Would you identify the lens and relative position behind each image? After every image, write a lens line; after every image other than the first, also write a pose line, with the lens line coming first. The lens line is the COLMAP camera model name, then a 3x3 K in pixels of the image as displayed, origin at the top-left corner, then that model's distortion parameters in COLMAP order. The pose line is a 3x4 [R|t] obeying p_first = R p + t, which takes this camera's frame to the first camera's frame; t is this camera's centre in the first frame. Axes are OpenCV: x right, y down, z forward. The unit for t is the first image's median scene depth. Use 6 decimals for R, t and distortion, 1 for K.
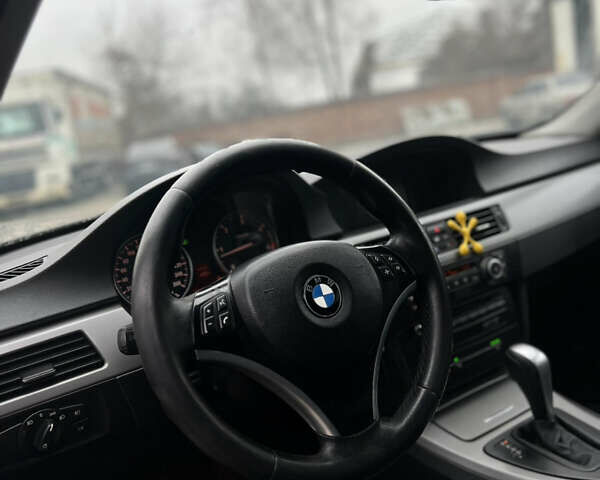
lens RADIAL K [[584.1, 0, 307.9], [0, 584.1, 247.6], [0, 0, 1]] dist [0.017967, -0.024169]
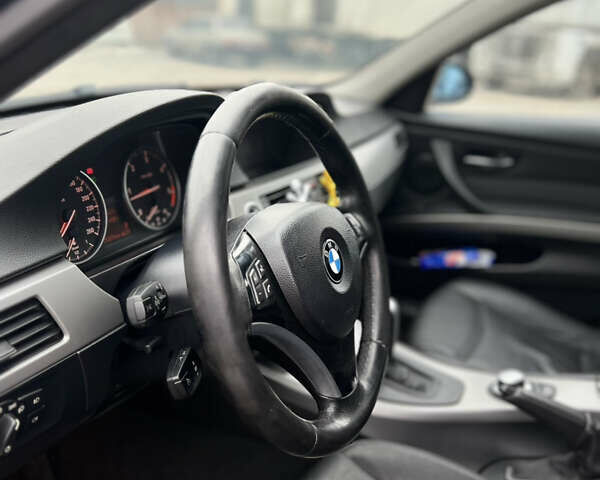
lens RADIAL K [[584.1, 0, 307.9], [0, 584.1, 247.6], [0, 0, 1]] dist [0.017967, -0.024169]
pose [[0.837006, 0.032018, 0.546256, -0.508739], [-0.098815, 0.990718, 0.093341, -0.026231], [-0.538197, -0.132105, 0.832402, 0.181982]]
